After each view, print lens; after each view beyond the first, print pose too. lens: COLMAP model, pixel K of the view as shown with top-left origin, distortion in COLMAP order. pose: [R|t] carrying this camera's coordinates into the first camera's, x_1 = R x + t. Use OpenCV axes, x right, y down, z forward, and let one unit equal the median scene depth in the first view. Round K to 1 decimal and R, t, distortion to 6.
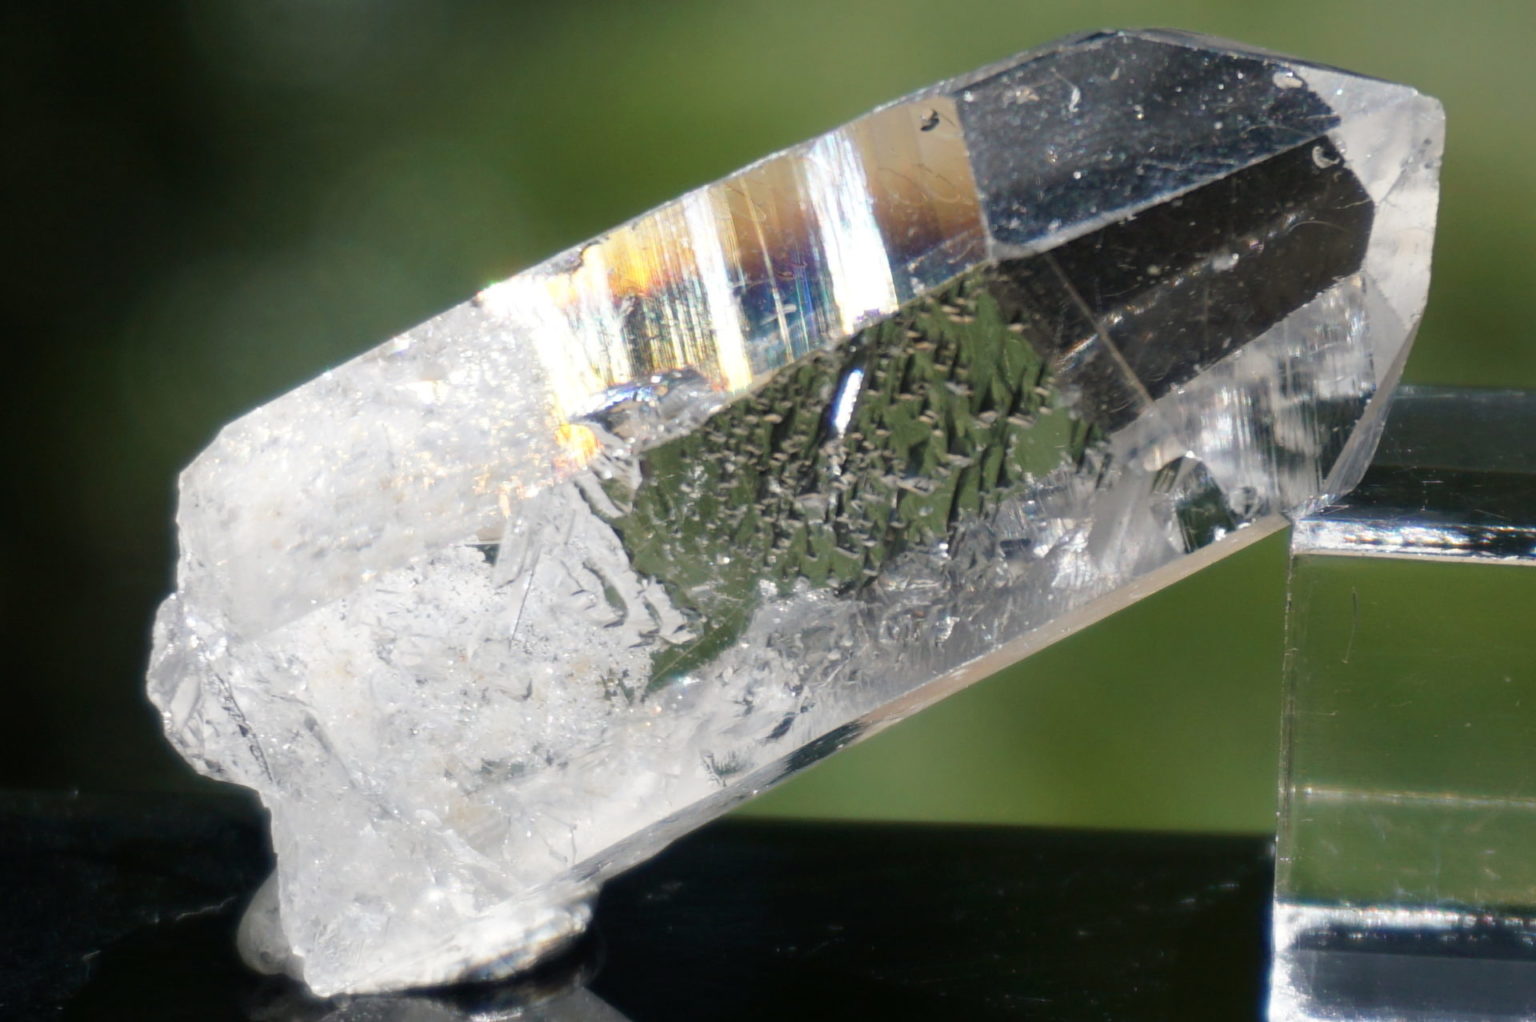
lens RADIAL K [[6517.7, 0, 768.0], [0, 6517.7, 511.0], [0, 0, 1]] dist [-0.162175, -2.094250]
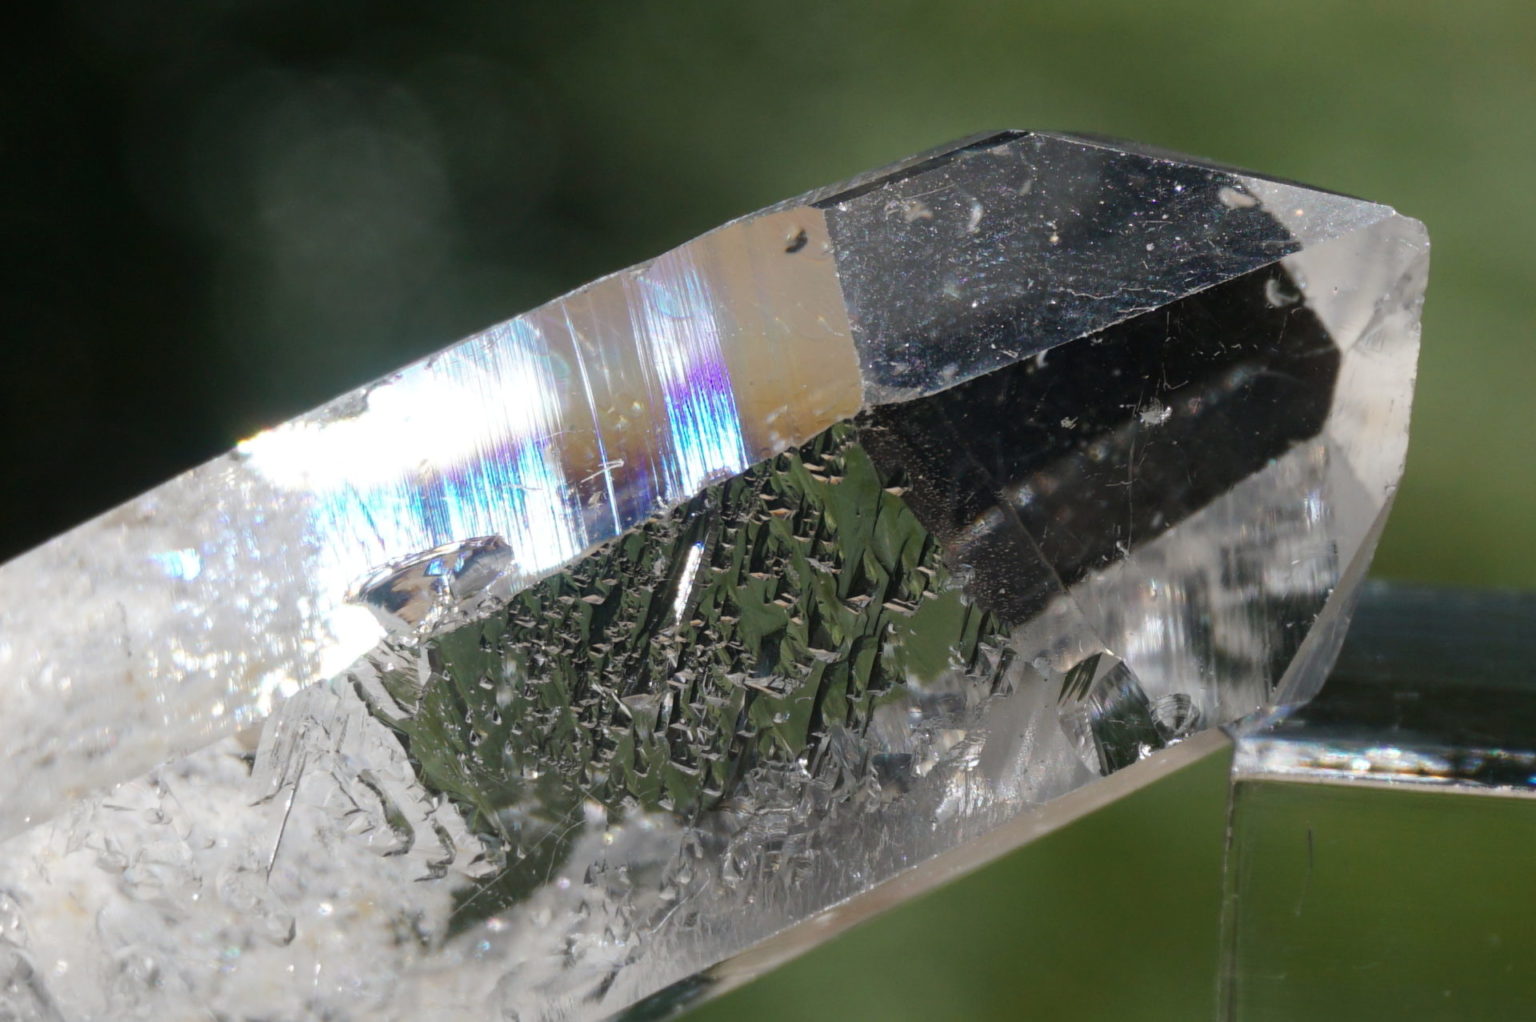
lens RADIAL K [[7157.7, 0, 768.0], [0, 7157.7, 511.0], [0, 0, 1]] dist [0.187537, -9.649960]
pose [[0.999772, 0.015967, 0.014192, 0.009288], [-0.015481, 0.999311, -0.033736, 0.004321], [-0.014721, 0.033509, 0.999330, 0.107485]]
